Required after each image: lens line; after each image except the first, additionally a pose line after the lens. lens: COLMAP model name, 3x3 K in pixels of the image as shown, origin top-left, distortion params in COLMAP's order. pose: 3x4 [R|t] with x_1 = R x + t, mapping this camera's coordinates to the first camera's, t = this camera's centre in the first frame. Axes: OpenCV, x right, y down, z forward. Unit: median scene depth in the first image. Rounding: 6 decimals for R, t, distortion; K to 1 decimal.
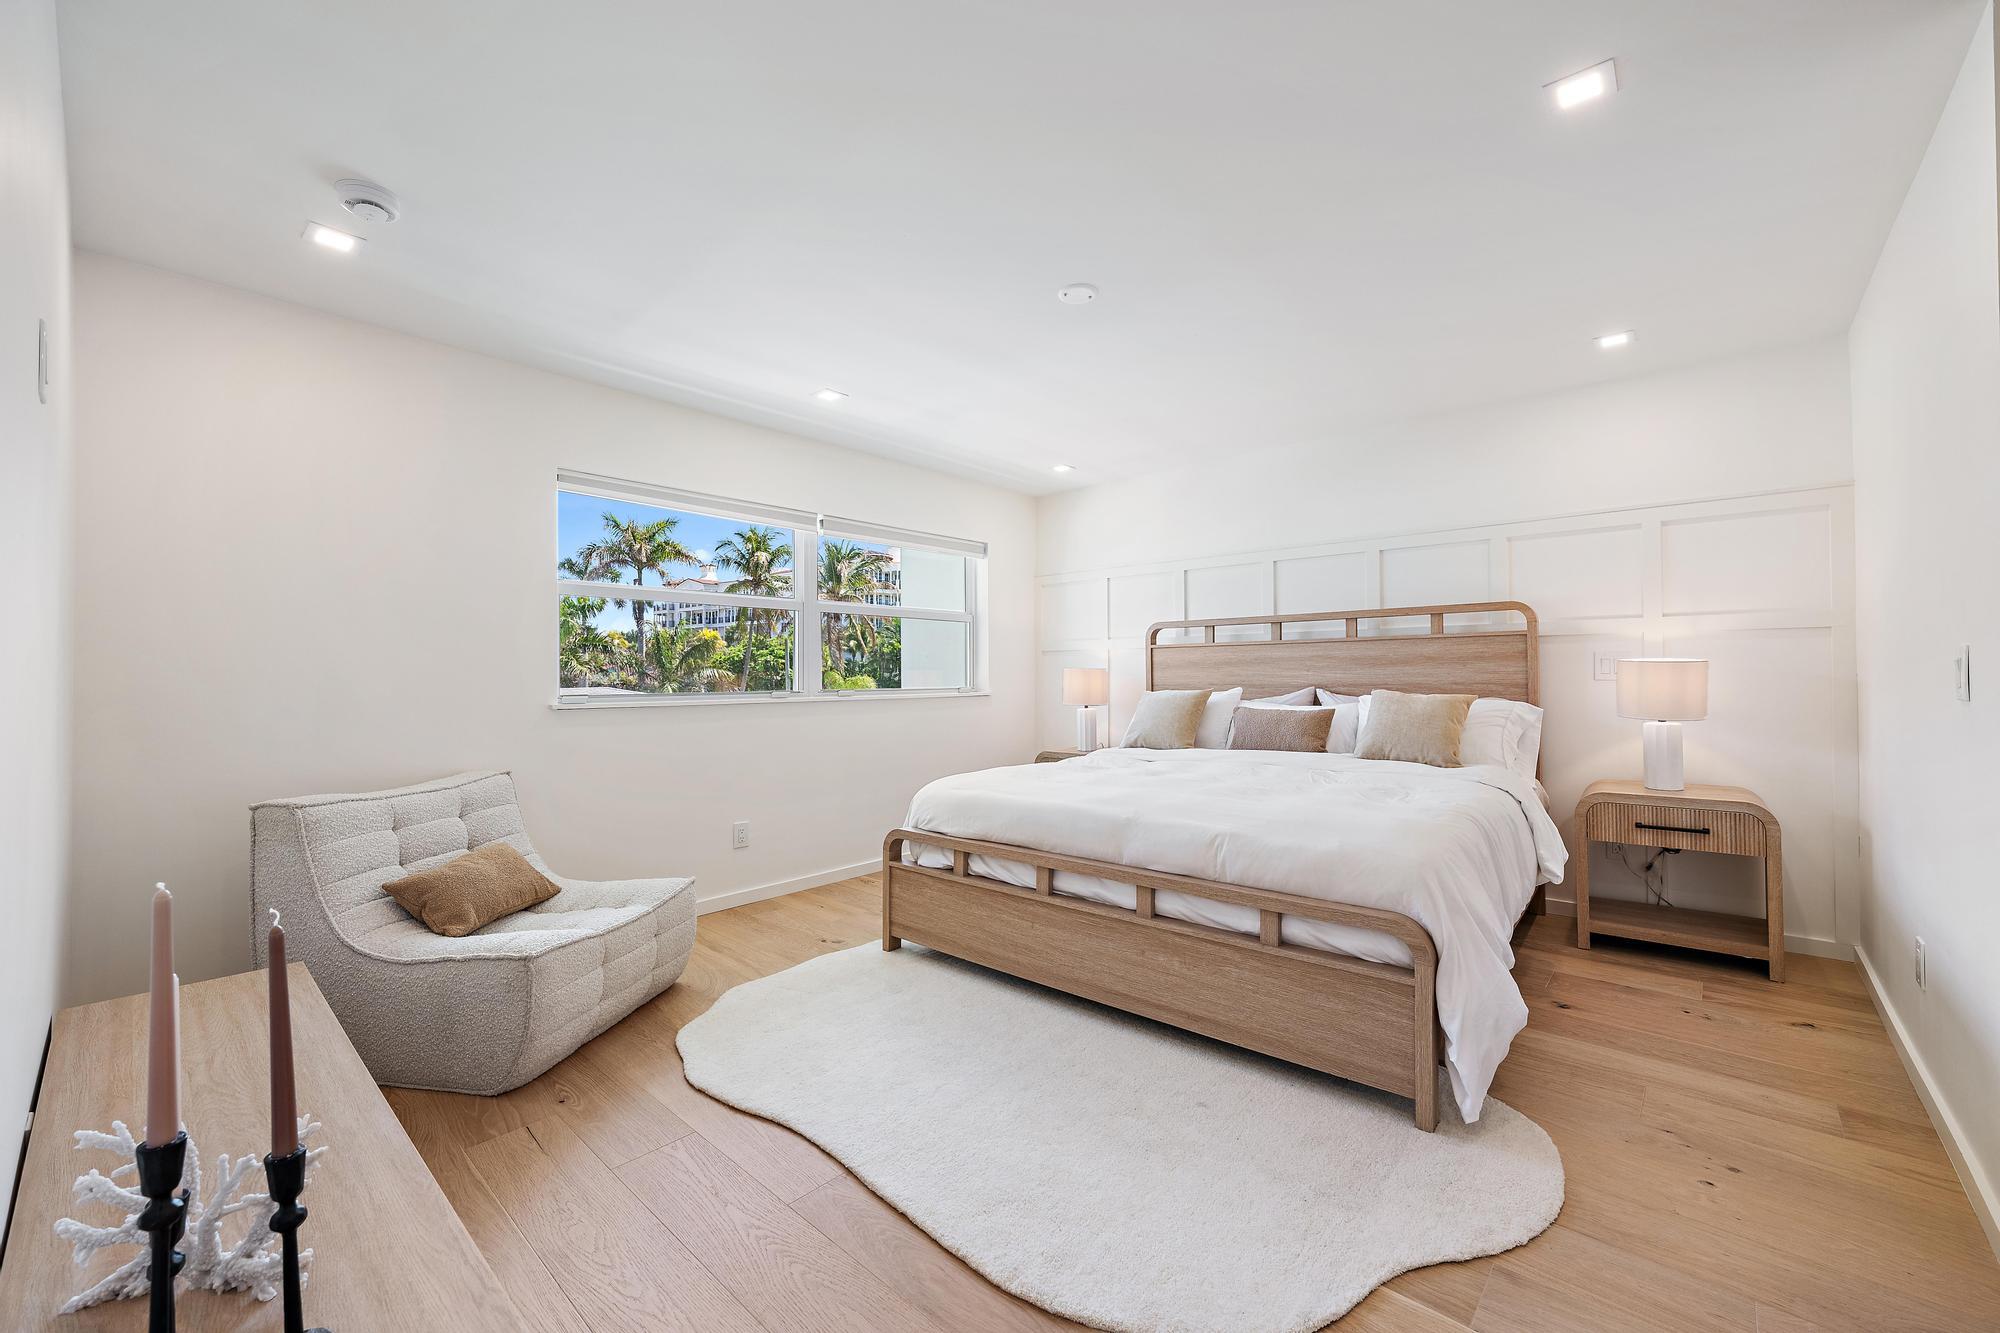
lens RADIAL K [[817.3, 0, 1000.0], [0, 817.3, 666.5], [0, 0, 1]] dist [-0.001776, -0.000096]
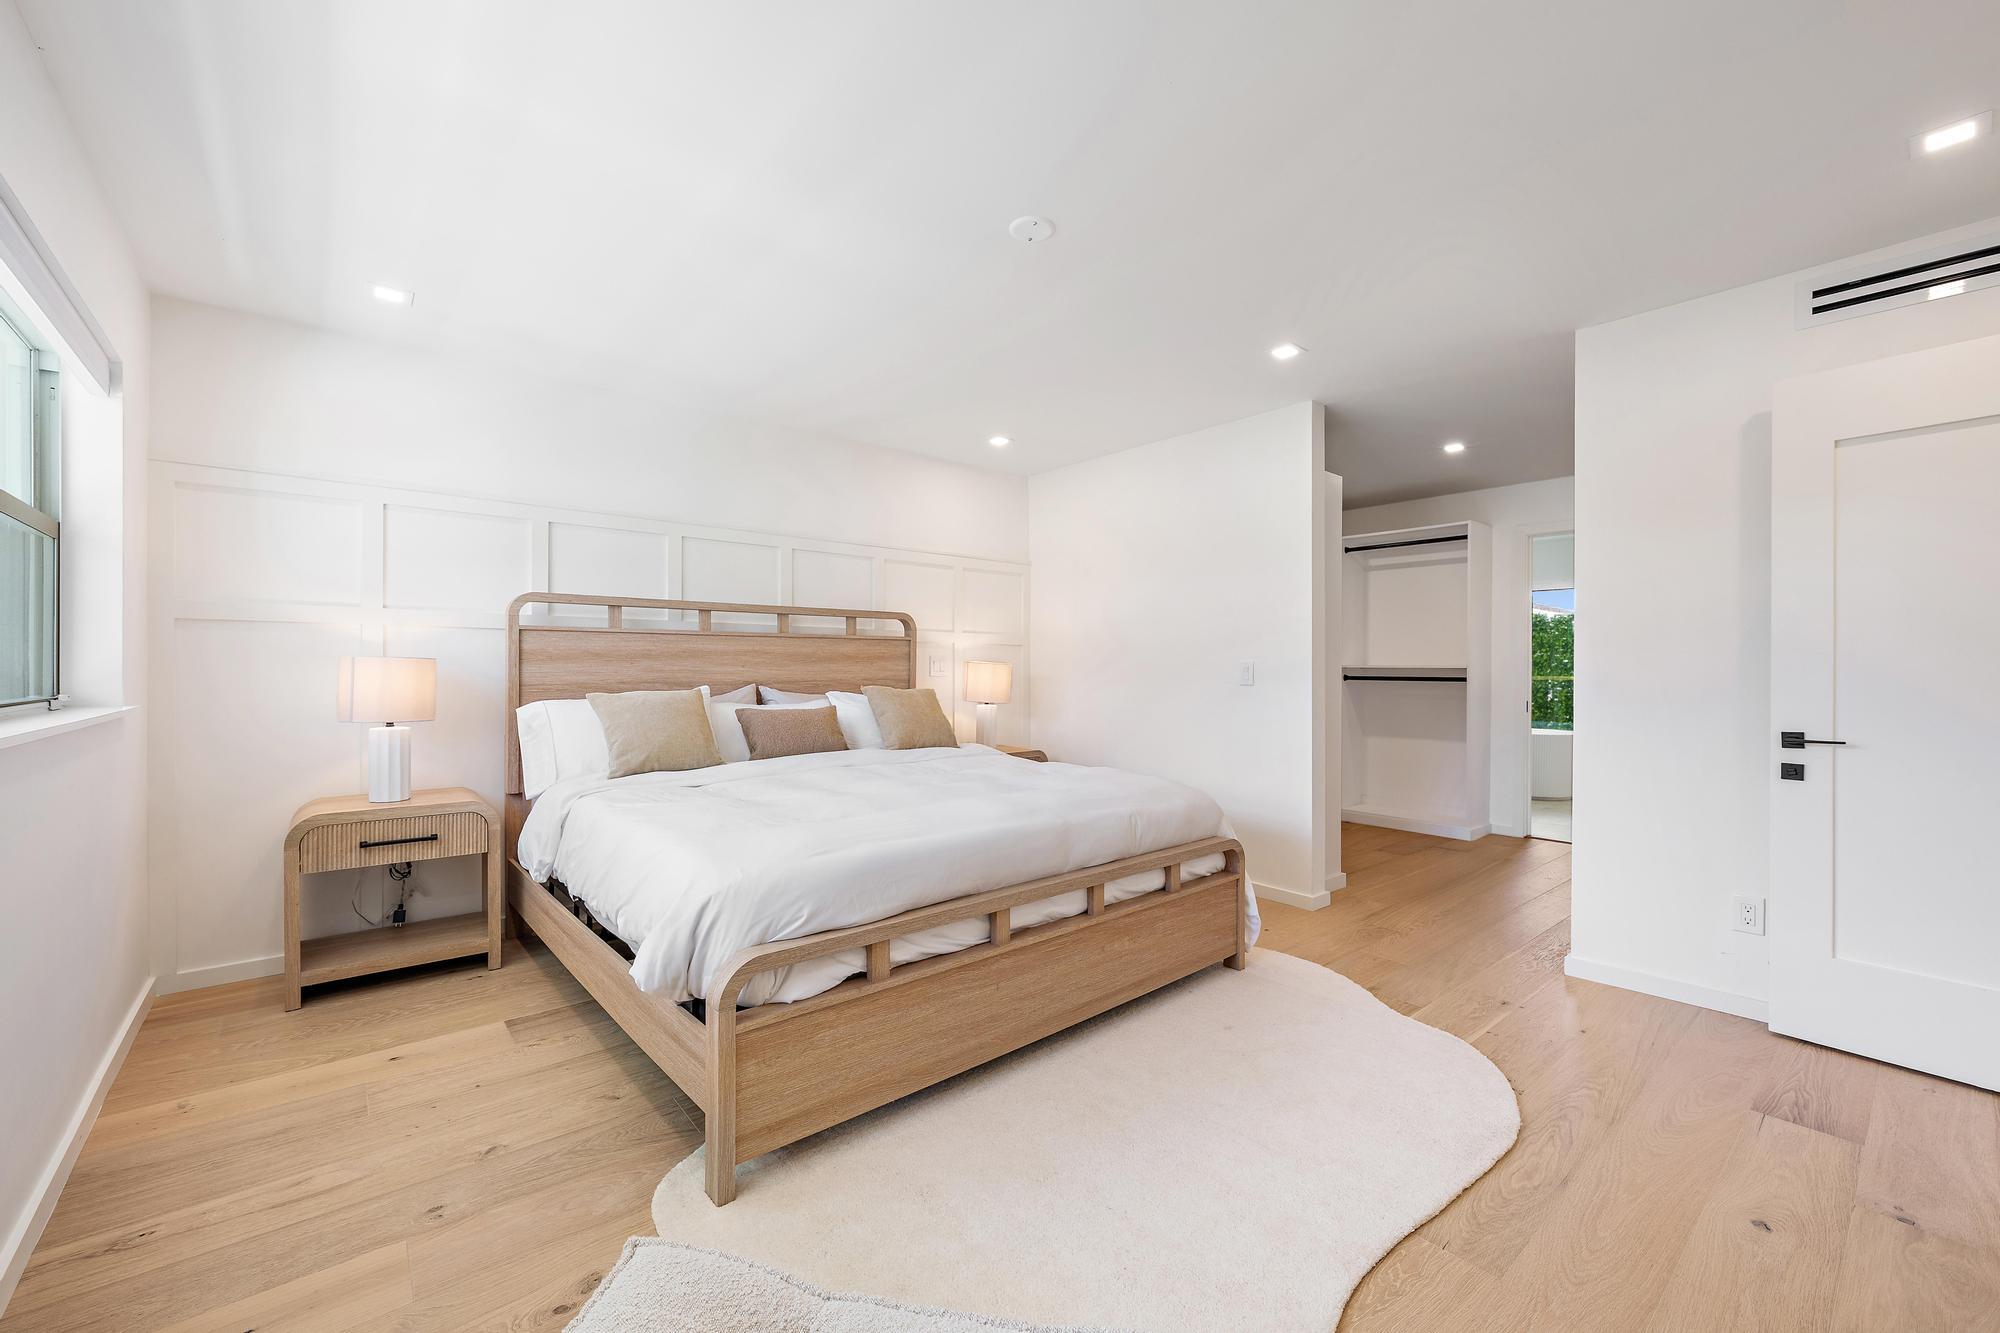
lens RADIAL K [[817.3, 0, 1000.0], [0, 817.3, 666.5], [0, 0, 1]] dist [-0.001776, -0.000096]
pose [[0.104885, 0.008310, 0.994450, -0.658567], [-0.015940, 0.999851, -0.006674, 0.008683], [-0.994357, -0.015151, 0.105002, 0.802525]]
